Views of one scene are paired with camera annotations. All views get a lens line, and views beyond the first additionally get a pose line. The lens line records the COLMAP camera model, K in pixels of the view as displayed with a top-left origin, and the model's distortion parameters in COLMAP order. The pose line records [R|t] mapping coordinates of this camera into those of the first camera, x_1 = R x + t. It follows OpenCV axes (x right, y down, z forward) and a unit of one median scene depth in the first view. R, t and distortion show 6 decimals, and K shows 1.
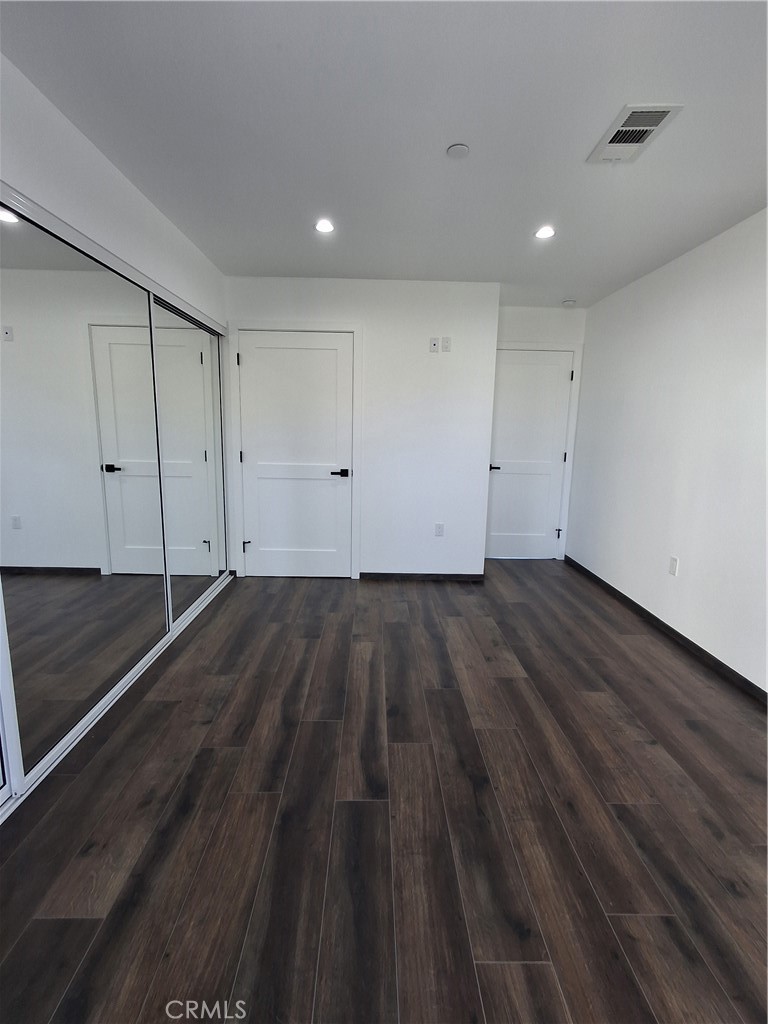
lens RADIAL K [[462.6, 0, 381.6], [0, 462.6, 503.4], [0, 0, 1]] dist [-0.000452, 0.004311]
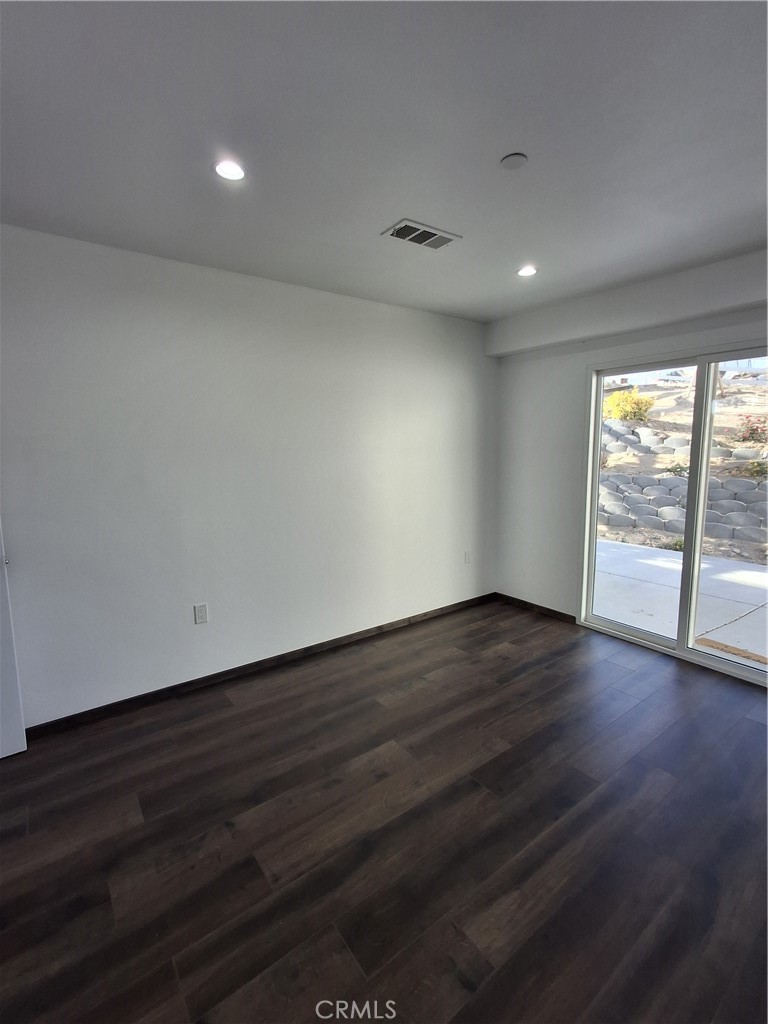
lens RADIAL K [[462.6, 0, 382.8], [0, 462.6, 509.9], [0, 0, 1]] dist [-0.000452, 0.004311]
pose [[-0.584891, -0.129369, 0.800728, -0.338004], [0.129550, 0.959626, 0.249671, -0.287190], [-0.800699, 0.249764, -0.544517, 1.352611]]
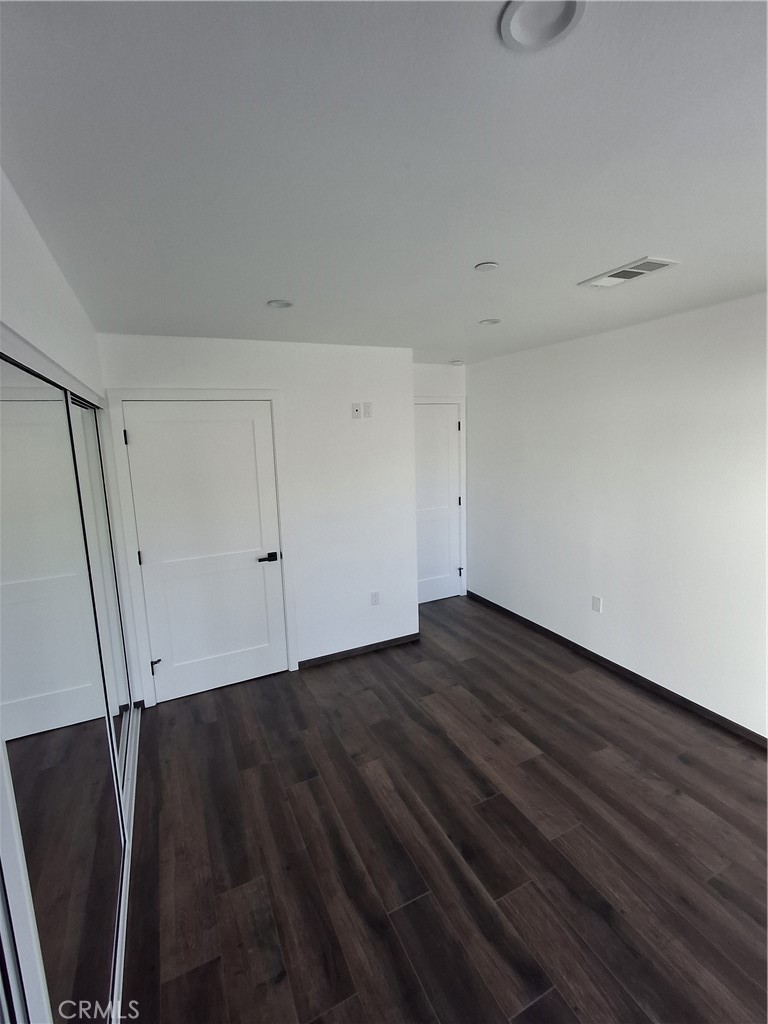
lens RADIAL K [[462.6, 0, 381.7], [0, 462.6, 505.4], [0, 0, 1]] dist [-0.000452, 0.004311]
pose [[0.907254, -0.115886, 0.404301, -0.355283], [0.120140, 0.992645, 0.014931, -0.227326], [-0.403058, 0.035027, 0.914504, 0.168252]]
